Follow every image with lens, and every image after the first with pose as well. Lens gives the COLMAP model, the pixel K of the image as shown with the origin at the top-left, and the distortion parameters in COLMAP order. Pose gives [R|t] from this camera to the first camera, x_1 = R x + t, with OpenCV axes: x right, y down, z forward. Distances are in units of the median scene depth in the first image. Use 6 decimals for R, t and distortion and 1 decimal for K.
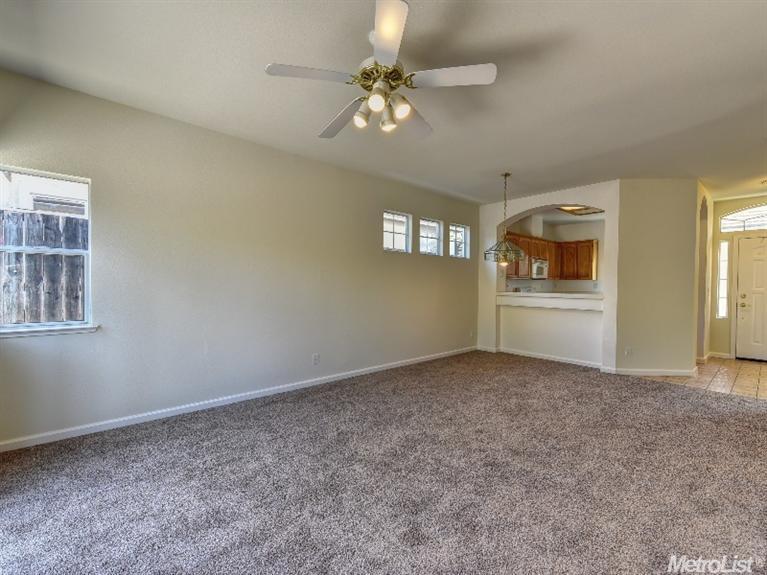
lens RADIAL K [[337.0, 0, 382.9], [0, 337.0, 291.8], [0, 0, 1]] dist [-0.001809, 0.000218]
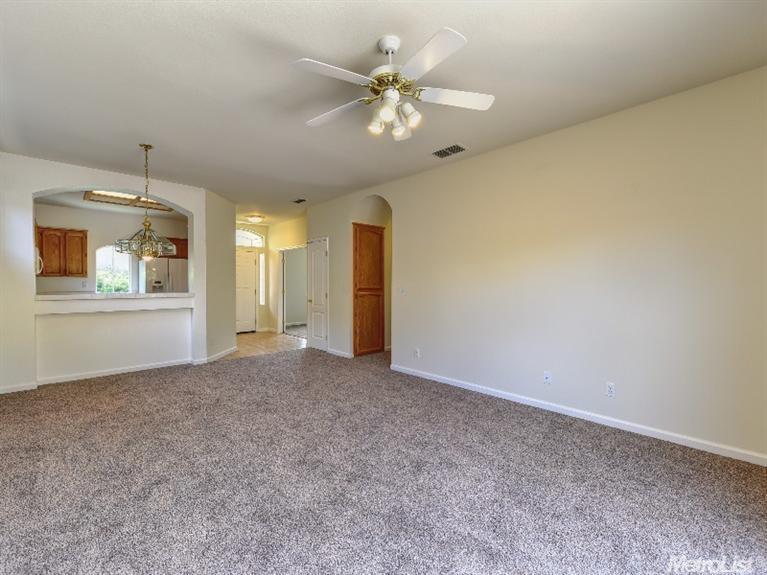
lens RADIAL K [[337.0, 0, 383.3], [0, 337.0, 290.5], [0, 0, 1]] dist [-0.001809, 0.000218]
pose [[-0.081142, -0.020850, 0.996484, -0.451366], [0.019004, 0.999567, 0.022462, -0.010512], [-0.996521, 0.020760, -0.080711, 0.485253]]
